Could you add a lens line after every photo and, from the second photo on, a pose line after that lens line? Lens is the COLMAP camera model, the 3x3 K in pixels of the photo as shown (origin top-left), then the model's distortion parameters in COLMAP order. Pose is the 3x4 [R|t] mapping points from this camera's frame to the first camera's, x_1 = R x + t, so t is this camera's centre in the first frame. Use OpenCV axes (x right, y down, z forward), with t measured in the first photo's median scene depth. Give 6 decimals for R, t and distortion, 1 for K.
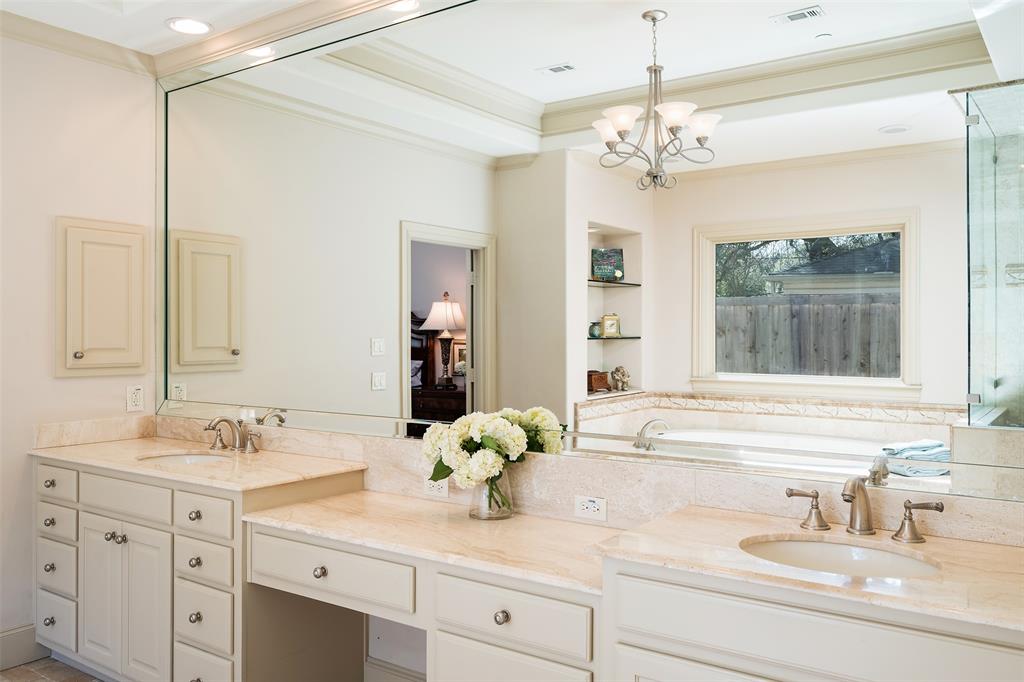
lens RADIAL K [[741.2, 0, 512.0], [0, 741.2, 341.0], [0, 0, 1]] dist [-0.002395, -0.000996]
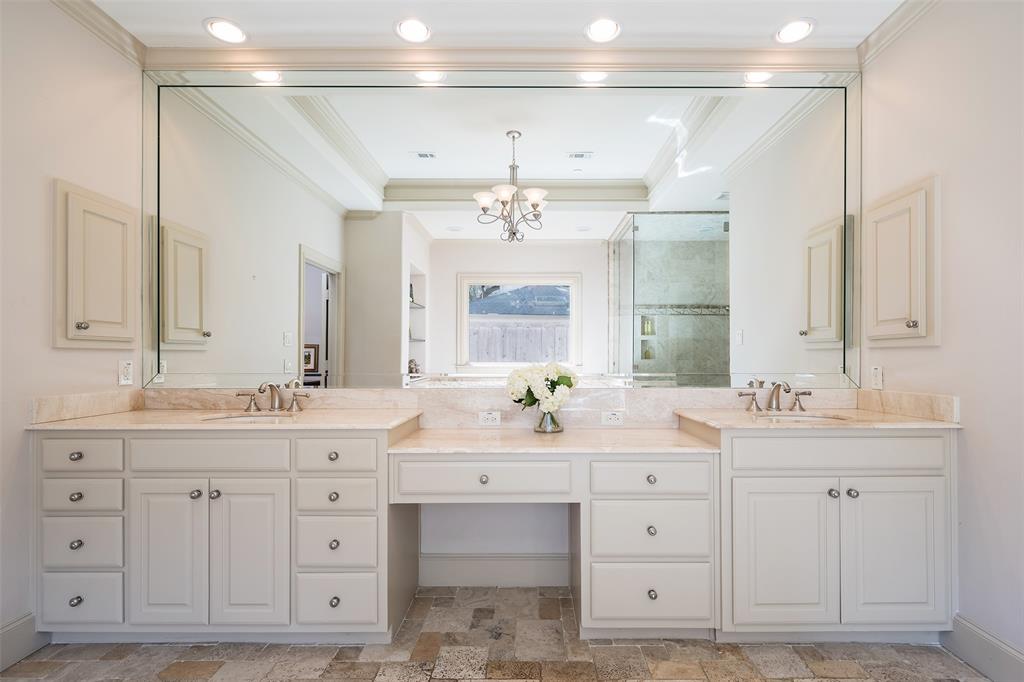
lens RADIAL K [[454.5, 0, 519.9], [0, 454.5, 356.6], [0, 0, 1]] dist [-0.001553, 0.000009]
pose [[0.840848, -0.003427, 0.541261, -0.401326], [0.001791, 0.999992, 0.003549, 0.055395], [-0.541268, -0.002015, 0.840847, 0.174730]]
